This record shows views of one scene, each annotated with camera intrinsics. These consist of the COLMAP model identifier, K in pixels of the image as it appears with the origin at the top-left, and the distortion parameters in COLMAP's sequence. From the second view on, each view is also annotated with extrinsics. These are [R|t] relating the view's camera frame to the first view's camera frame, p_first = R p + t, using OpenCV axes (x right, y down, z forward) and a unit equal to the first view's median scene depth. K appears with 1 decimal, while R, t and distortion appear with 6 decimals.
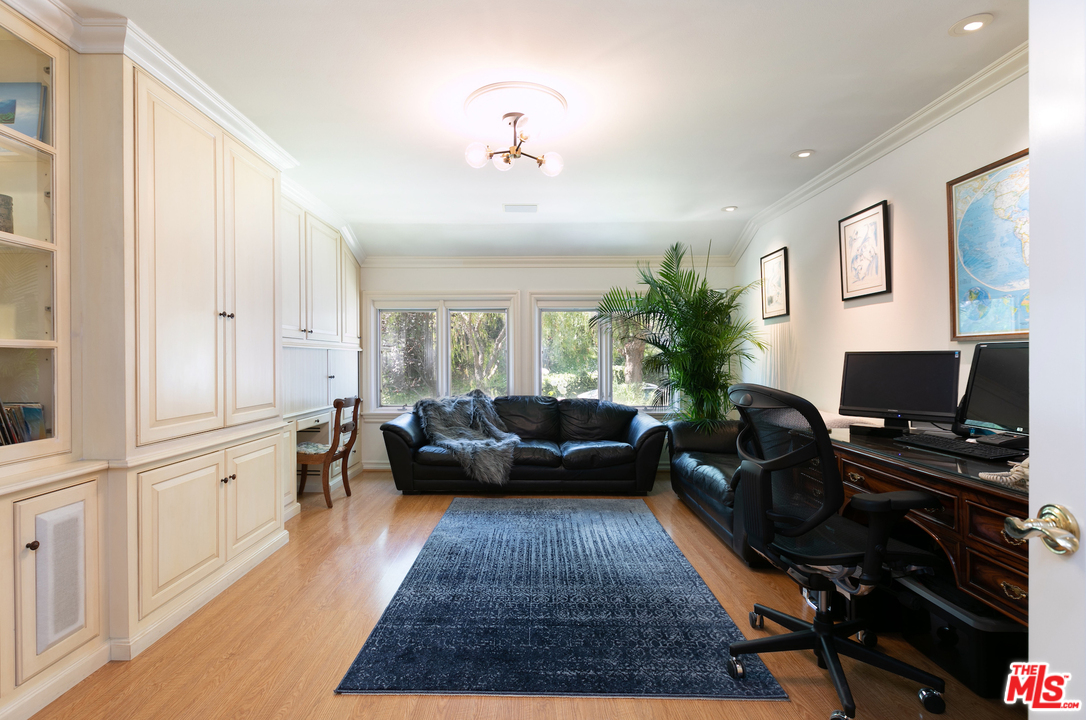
lens RADIAL K [[507.6, 0, 538.3], [0, 507.6, 361.2], [0, 0, 1]] dist [-0.002011, -0.000395]
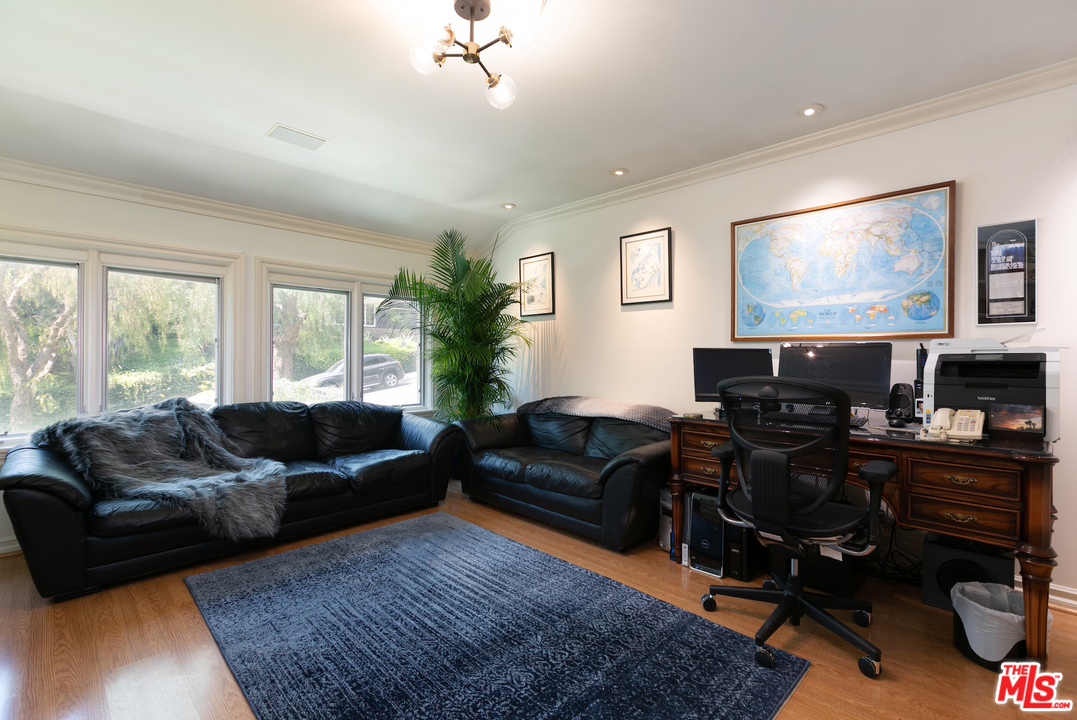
lens RADIAL K [[479.9, 0, 540.7], [0, 479.9, 355.5], [0, 0, 1]] dist [-0.000172, -0.000280]
pose [[0.699532, 0.005745, 0.714578, -0.338996], [-0.004557, 0.999983, -0.003579, 0.003614], [-0.714586, -0.000753, 0.699547, 0.357355]]
